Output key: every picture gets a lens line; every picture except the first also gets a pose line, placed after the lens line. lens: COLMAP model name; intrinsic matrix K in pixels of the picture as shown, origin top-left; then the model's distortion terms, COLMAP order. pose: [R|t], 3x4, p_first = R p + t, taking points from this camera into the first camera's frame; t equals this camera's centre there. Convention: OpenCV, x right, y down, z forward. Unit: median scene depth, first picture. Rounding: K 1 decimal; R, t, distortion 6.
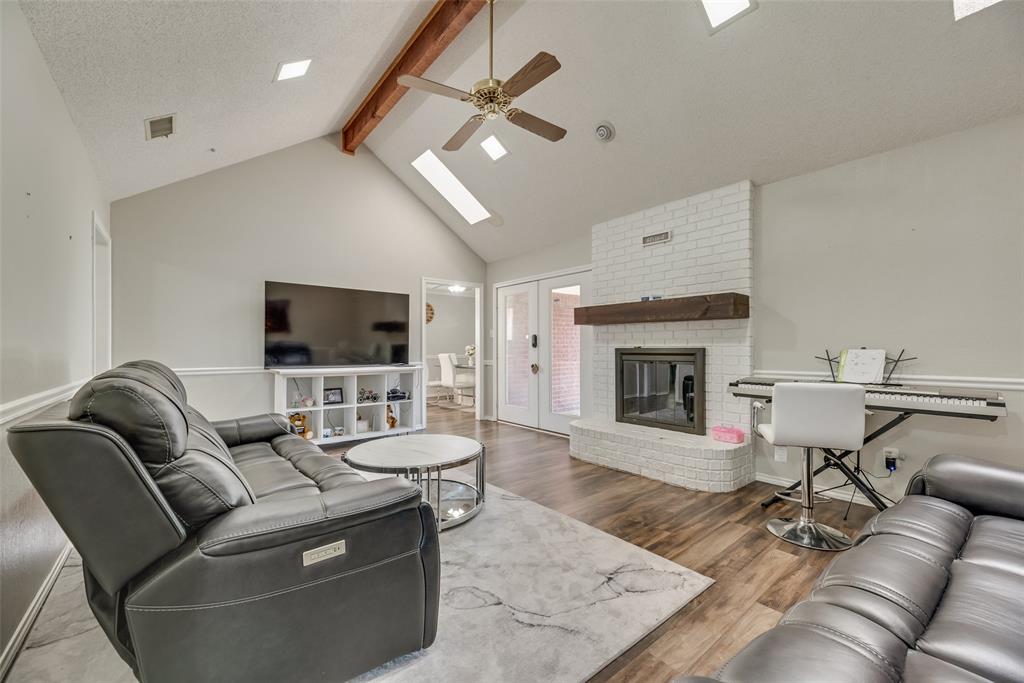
lens RADIAL K [[415.8, 0, 511.0], [0, 415.8, 344.8], [0, 0, 1]] dist [0.006324, -0.000035]
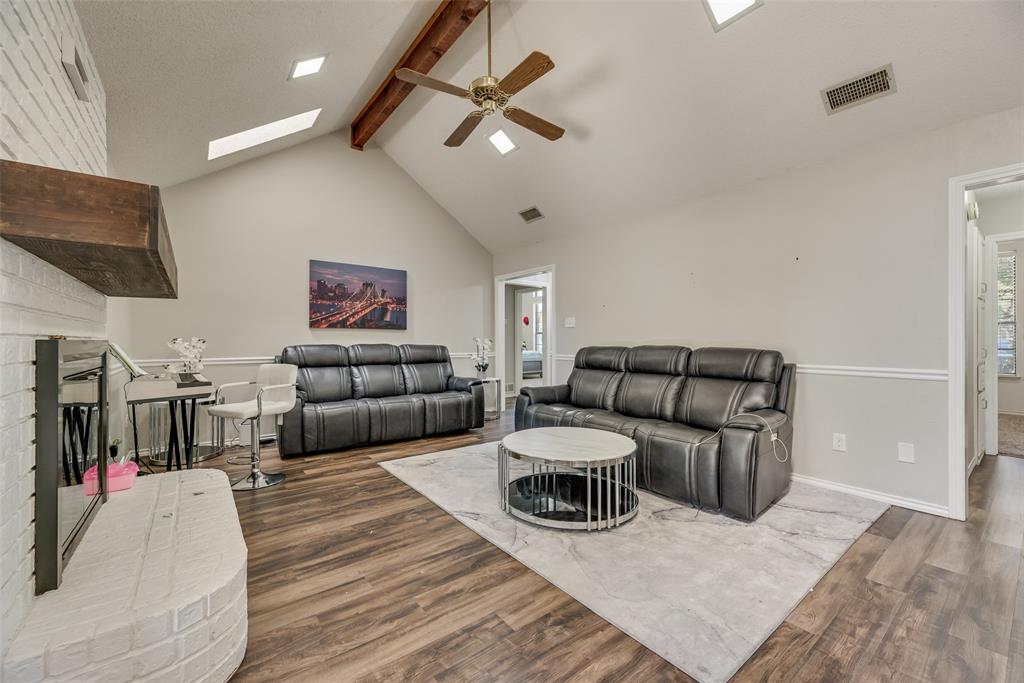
lens RADIAL K [[415.8, 0, 513.8], [0, 415.8, 340.3], [0, 0, 1]] dist [0.006324, -0.000035]
pose [[-0.999579, 0.004530, 0.028668, -0.140687], [0.004333, 0.999967, -0.006929, 0.022344], [-0.028698, -0.006802, -0.999565, 2.256212]]
